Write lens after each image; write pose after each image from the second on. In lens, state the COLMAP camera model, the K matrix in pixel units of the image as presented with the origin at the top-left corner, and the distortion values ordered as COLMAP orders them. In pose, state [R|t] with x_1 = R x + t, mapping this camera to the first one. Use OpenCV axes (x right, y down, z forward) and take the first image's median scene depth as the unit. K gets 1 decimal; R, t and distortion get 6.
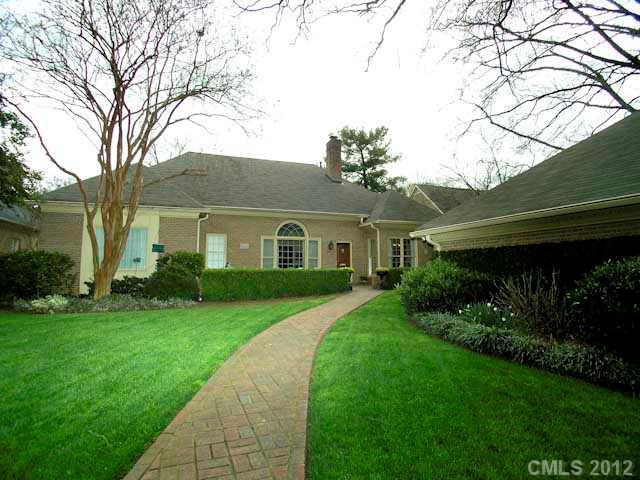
lens RADIAL K [[354.0, 0, 321.4], [0, 354.0, 230.7], [0, 0, 1]] dist [-0.076474, -0.000119]
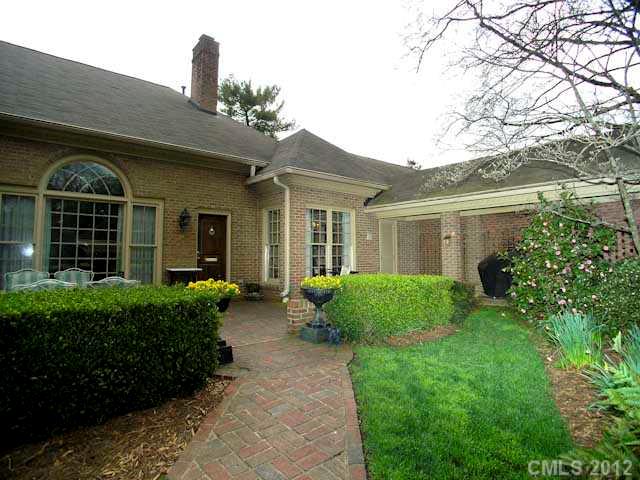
lens RADIAL K [[354.0, 0, 321.4], [0, 354.0, 230.7], [0, 0, 1]] dist [-0.076474, -0.000119]
pose [[0.941970, 0.026741, 0.334631, 0.031629], [-0.039197, 0.998765, 0.030527, 0.027075], [-0.333401, -0.041872, 0.941855, 0.375787]]
